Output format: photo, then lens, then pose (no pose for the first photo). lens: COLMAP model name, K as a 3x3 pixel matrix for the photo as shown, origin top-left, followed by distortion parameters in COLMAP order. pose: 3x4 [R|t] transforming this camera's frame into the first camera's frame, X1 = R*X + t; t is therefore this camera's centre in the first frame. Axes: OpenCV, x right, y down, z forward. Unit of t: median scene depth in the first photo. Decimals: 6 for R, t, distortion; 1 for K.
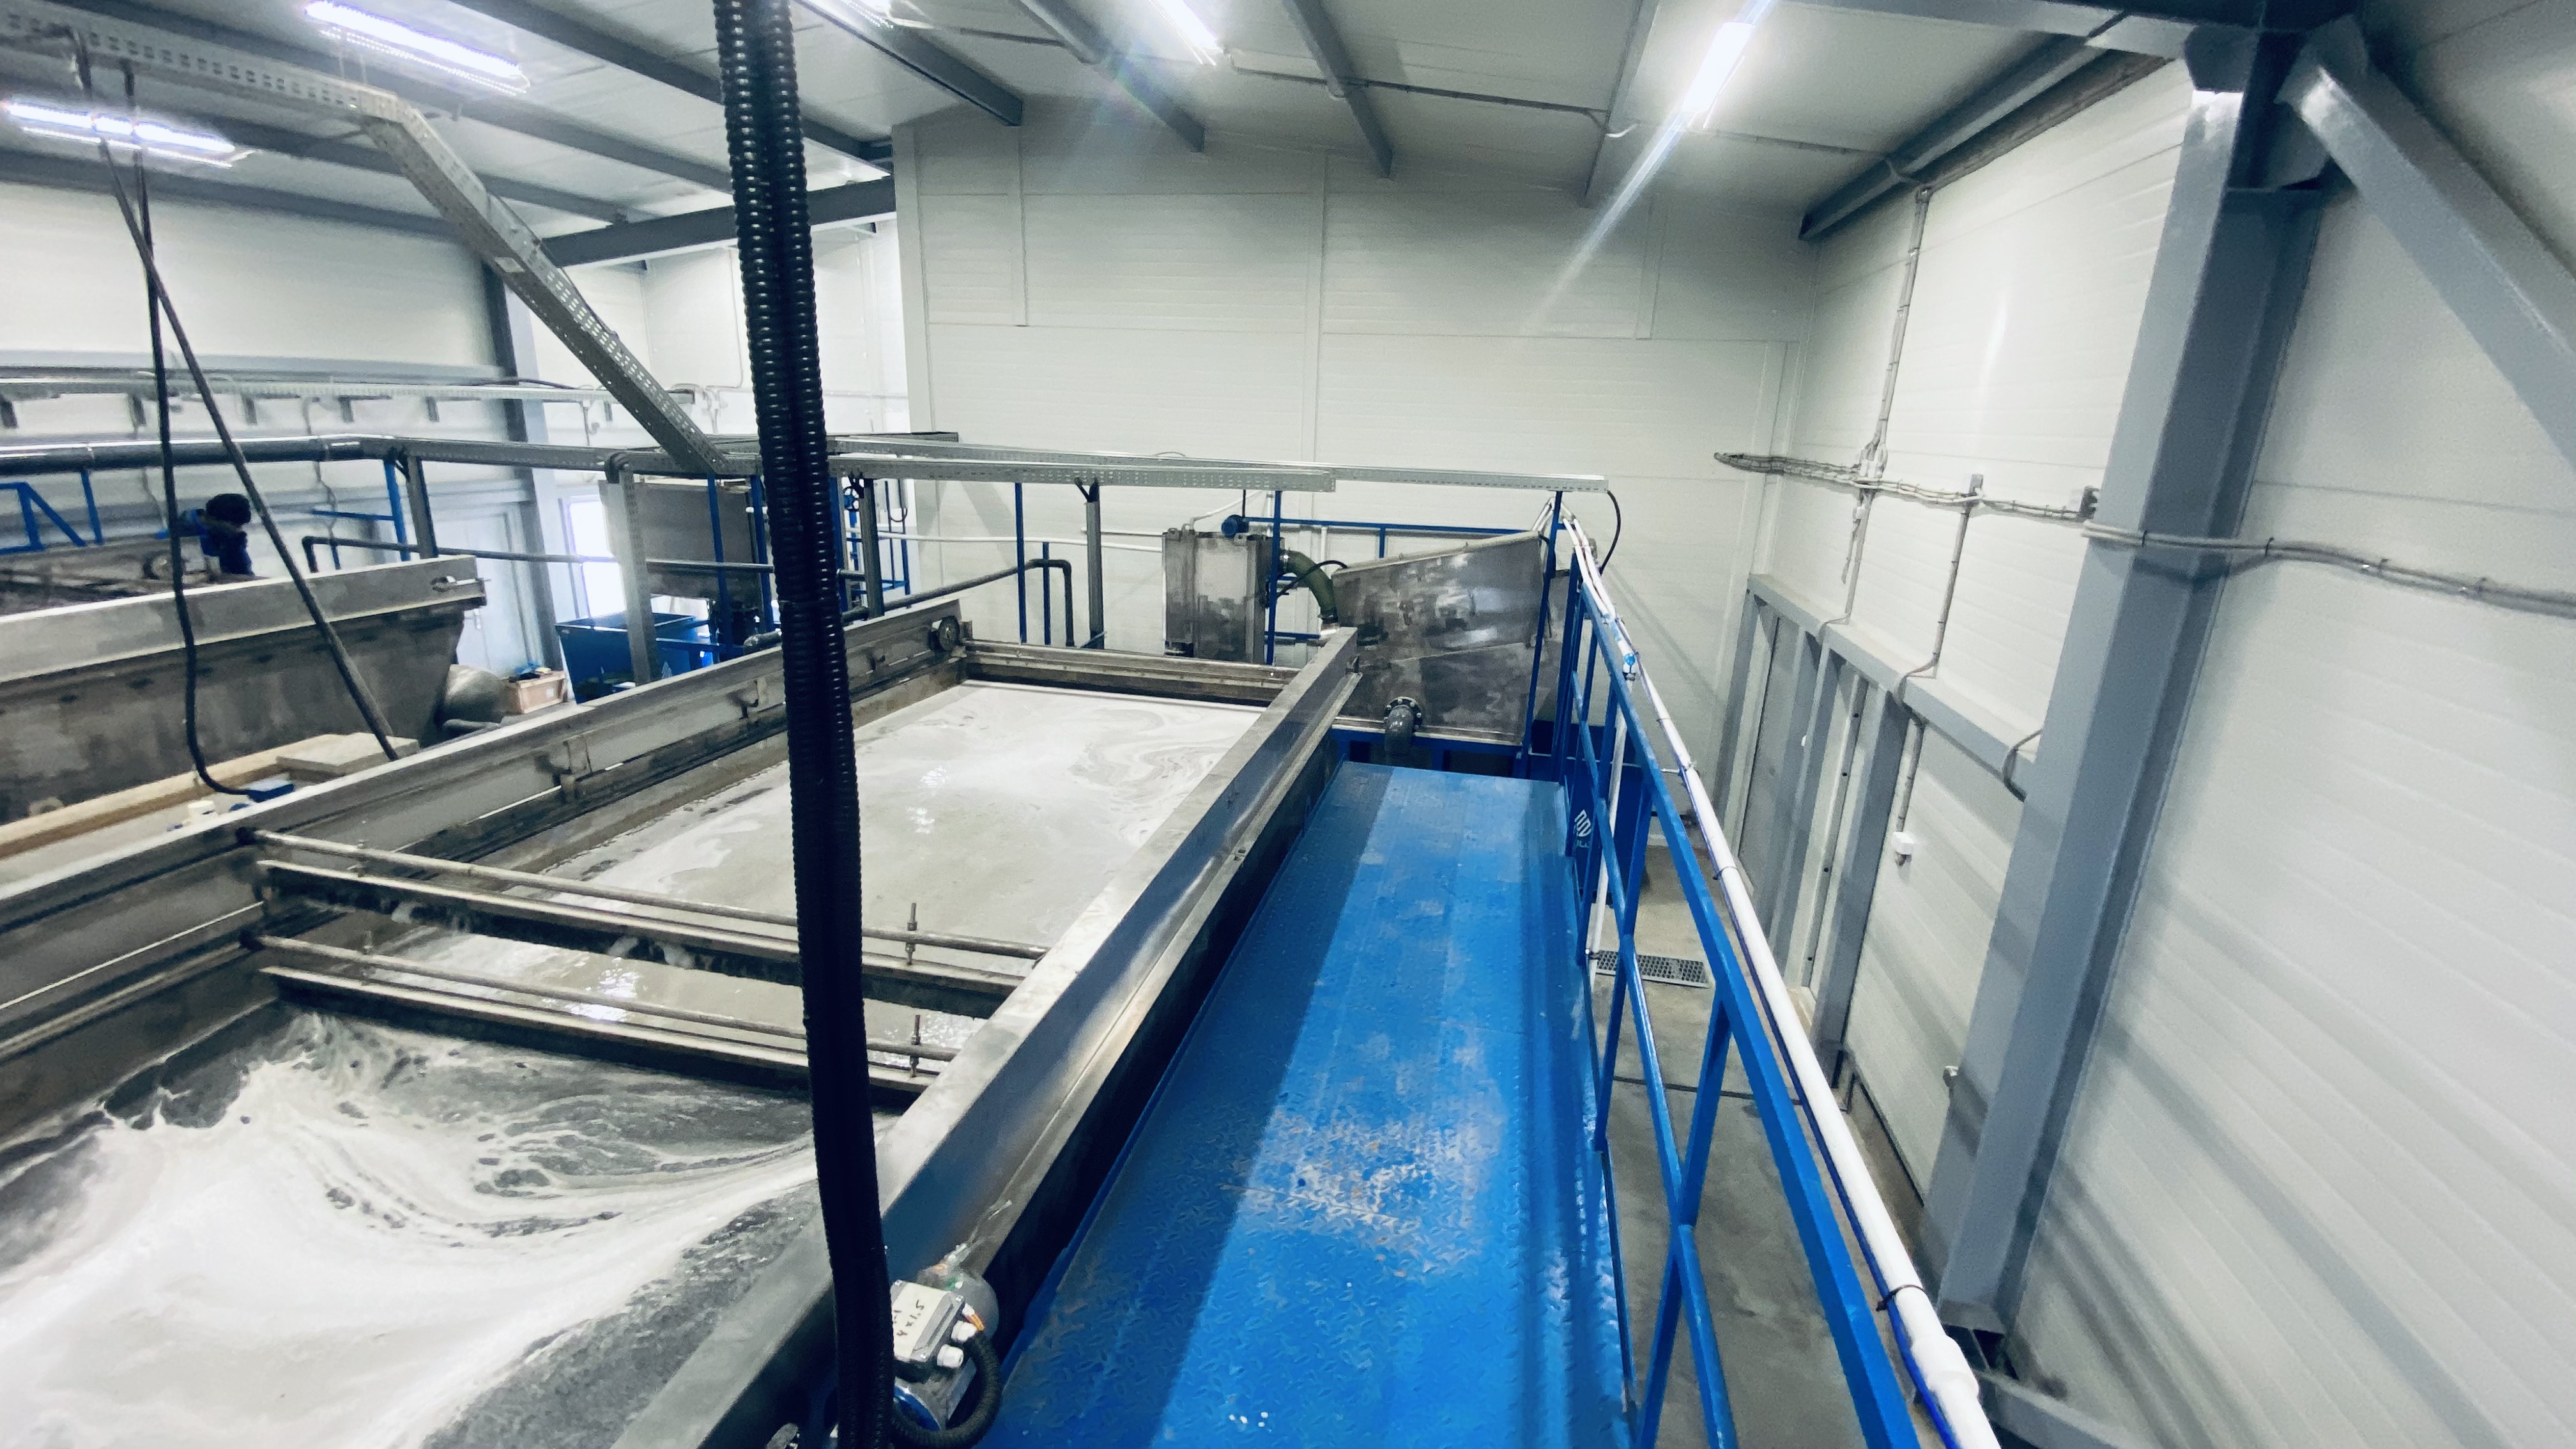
lens RADIAL K [[1051.9, 0, 1298.6], [0, 1051.9, 718.5], [0, 0, 1]] dist [0.017540, -0.020187]
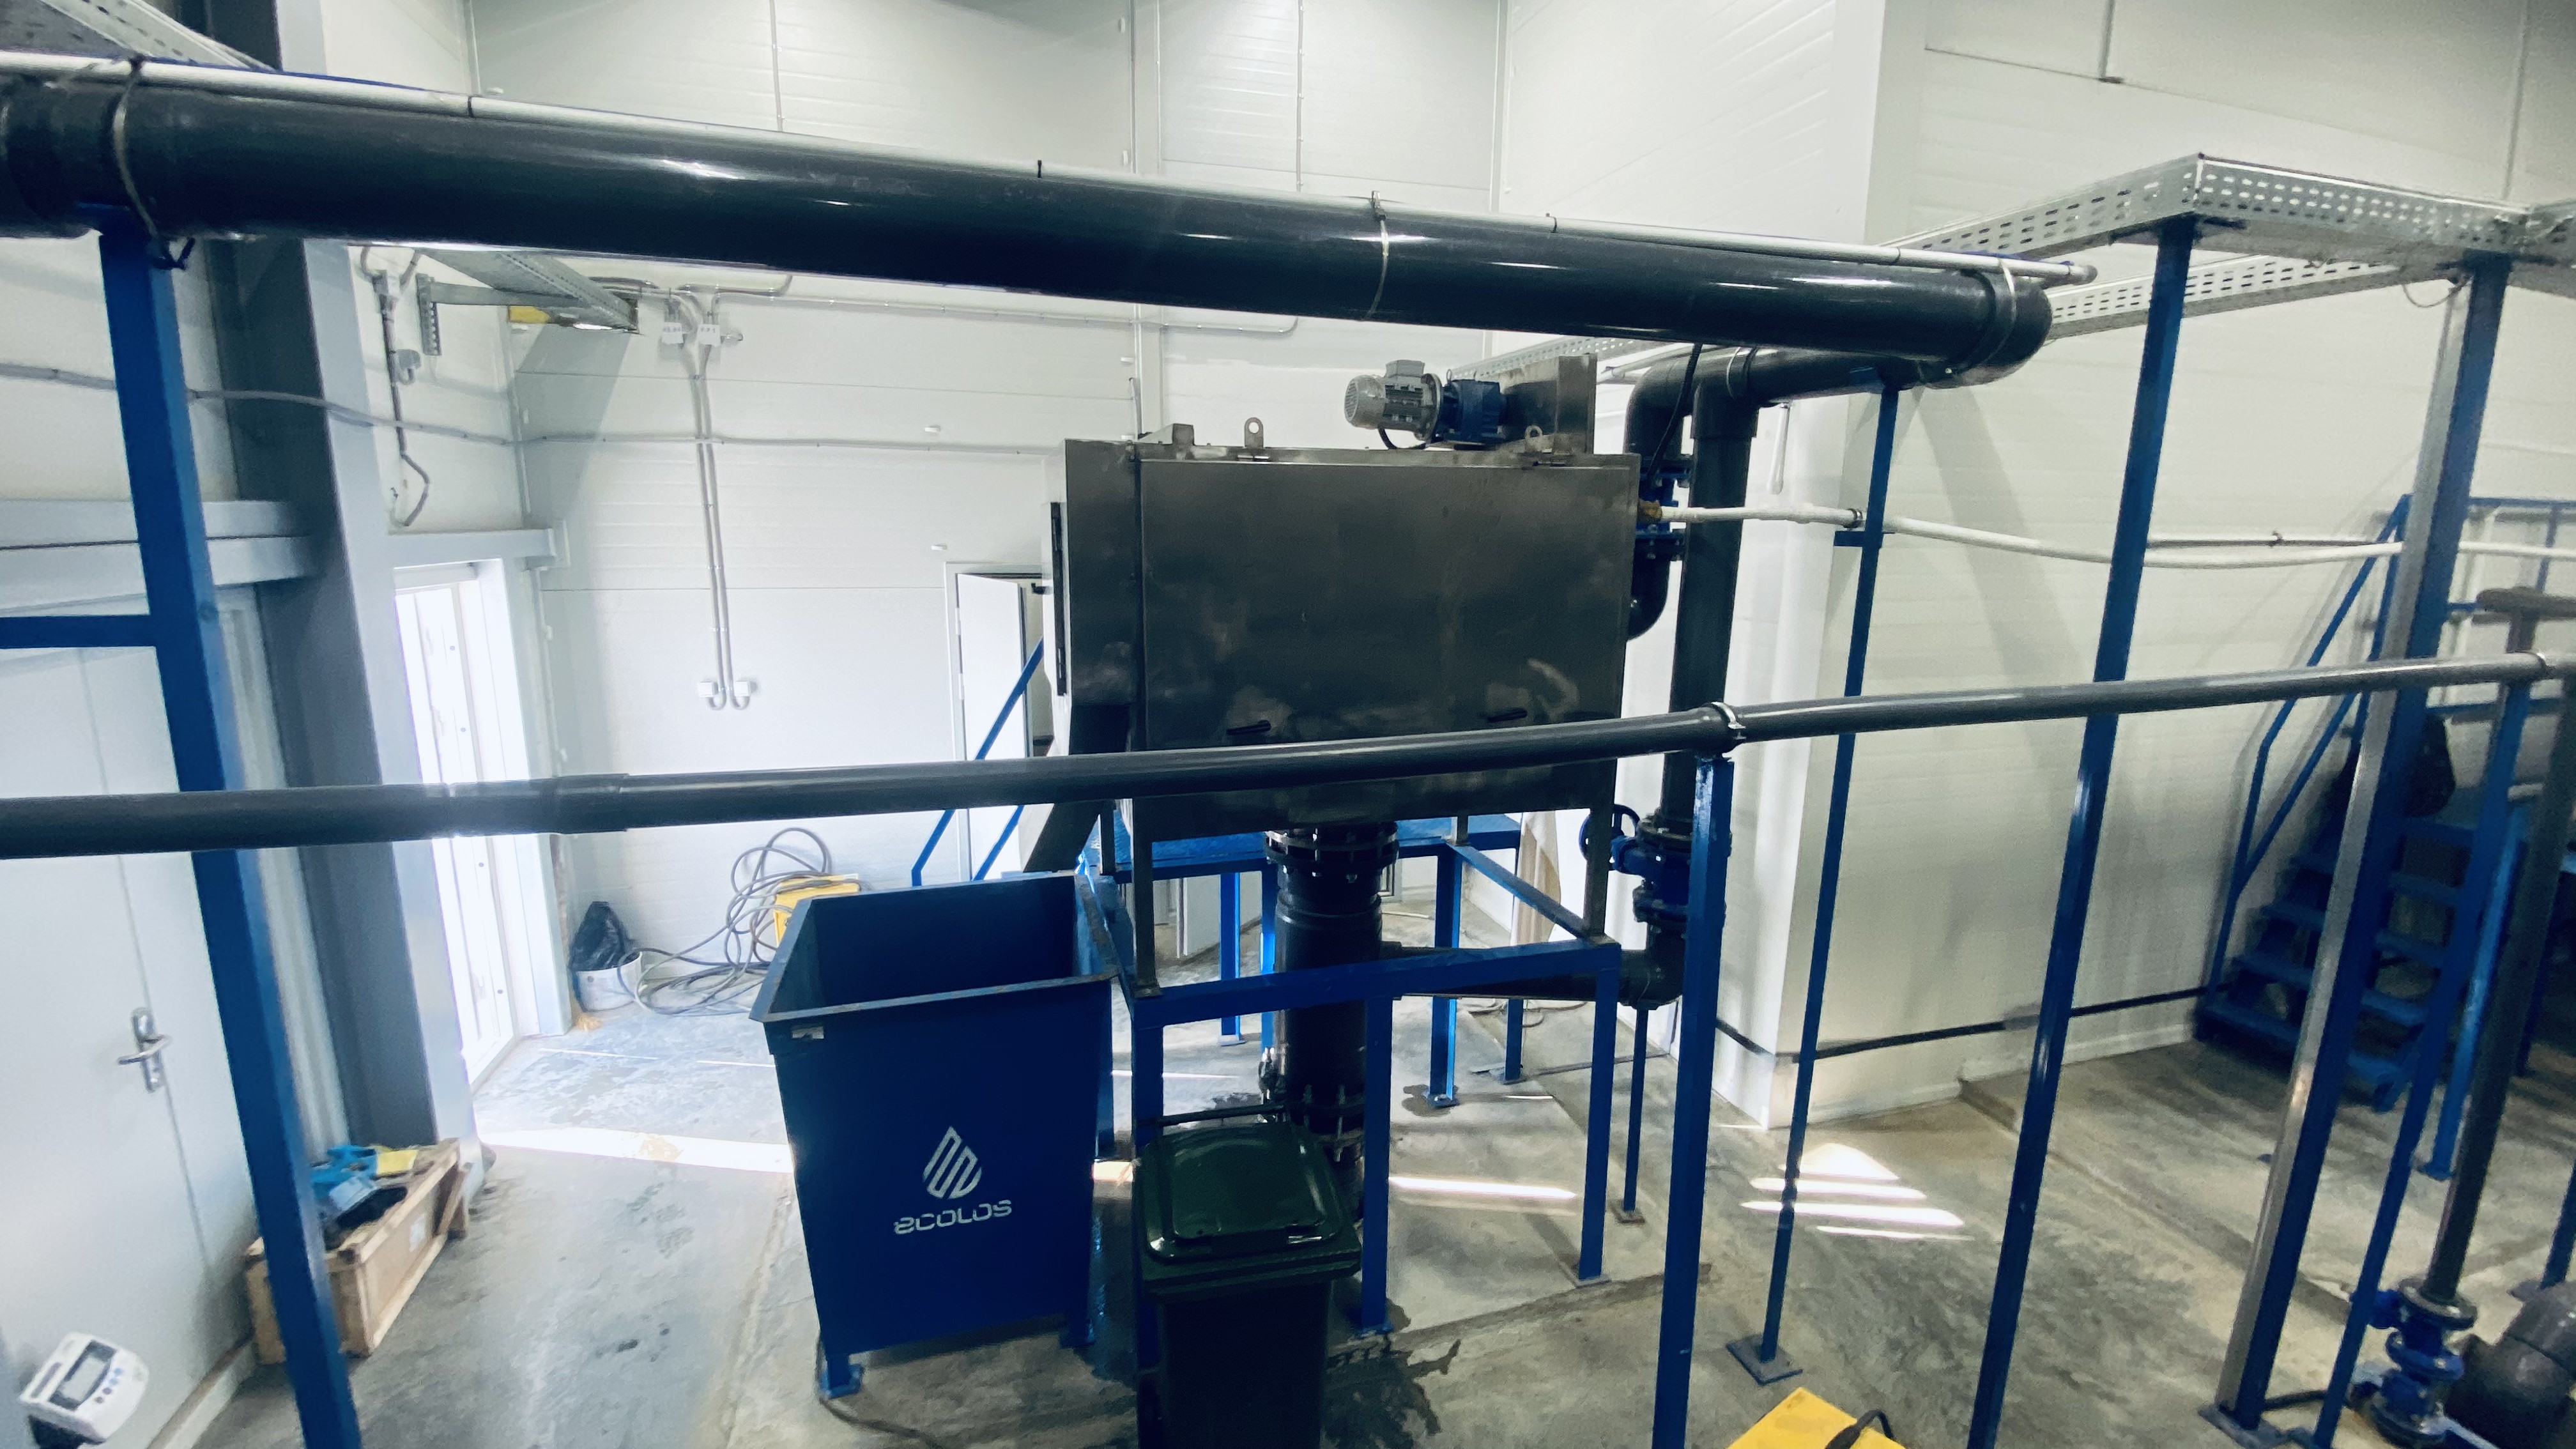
lens RADIAL K [[1051.9, 0, 1298.6], [0, 1051.9, 718.5], [0, 0, 1]] dist [0.017540, -0.020187]
pose [[0.873817, -0.117482, 0.471850, -1.251604], [0.155390, 0.986959, -0.042031, -0.232525], [-0.460758, 0.110048, 0.880676, 1.264148]]
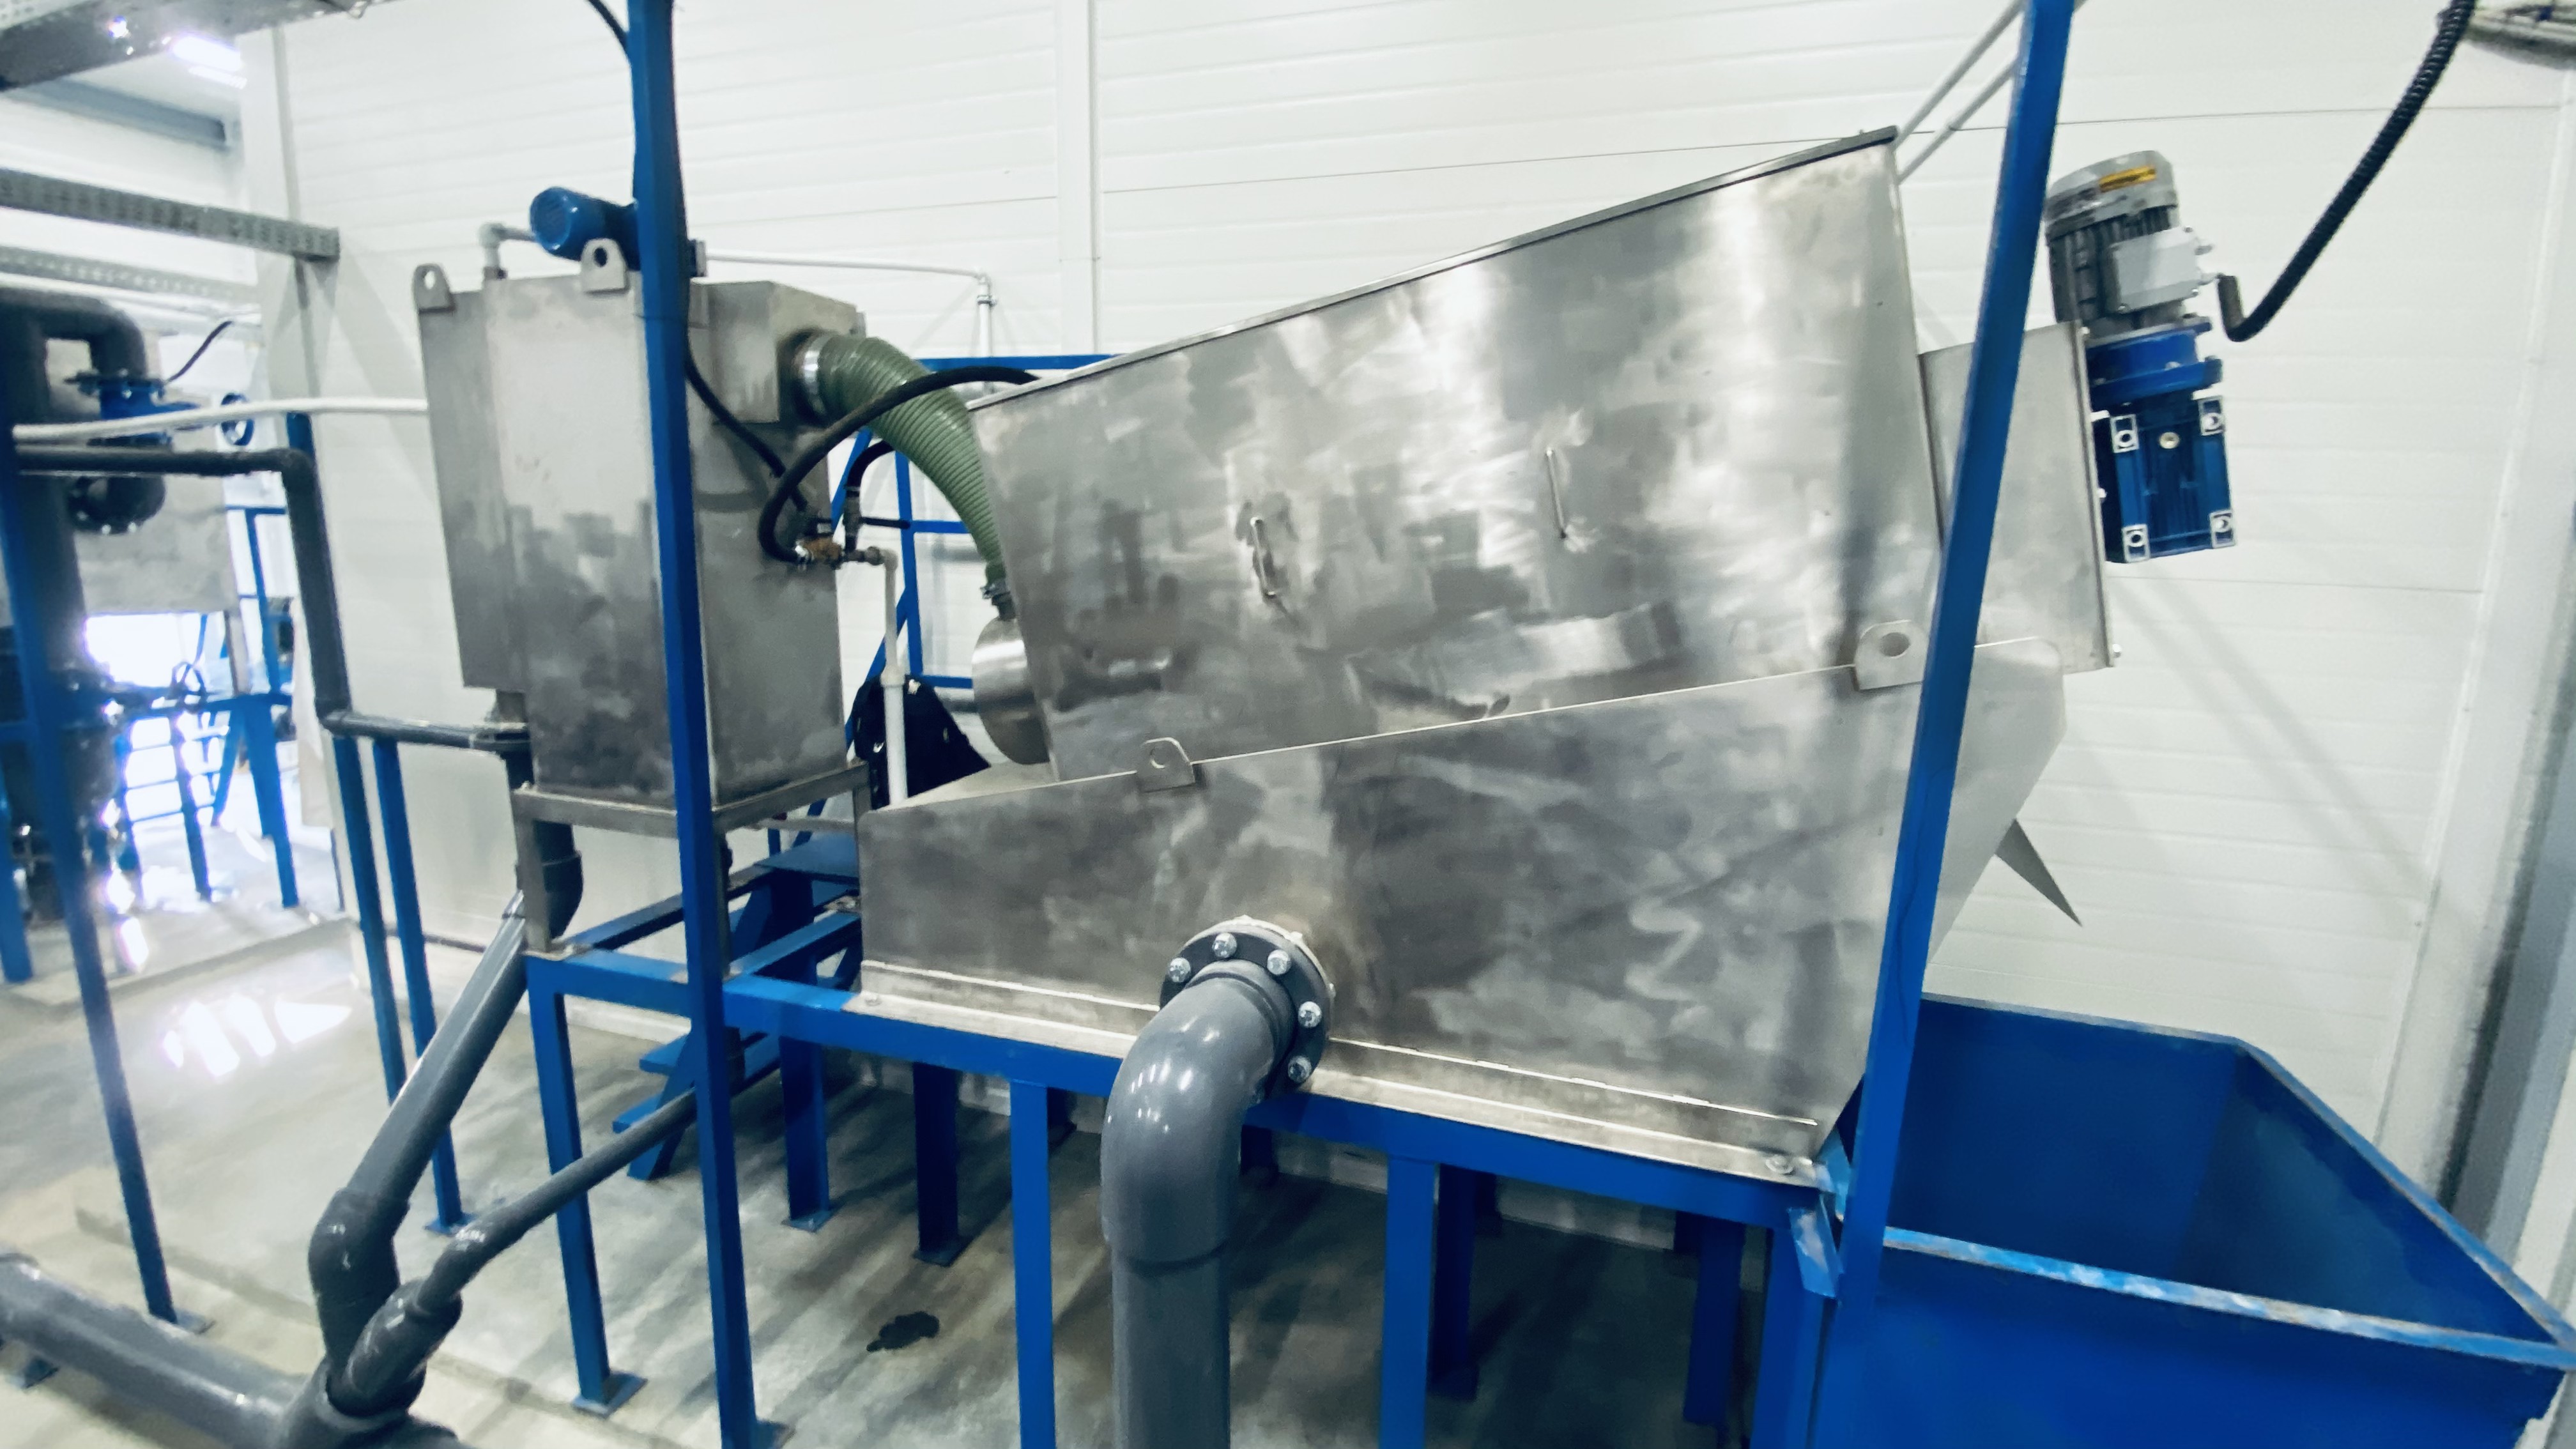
lens RADIAL K [[1059.7, 0, 1285.9], [0, 1059.7, 716.9], [0, 0, 1]] dist [0.020608, -0.020470]
pose [[0.995682, 0.001613, -0.092814, 0.170785], [-0.010951, 0.994908, -0.100194, -0.054253], [0.092179, 0.100778, 0.990630, 1.024876]]
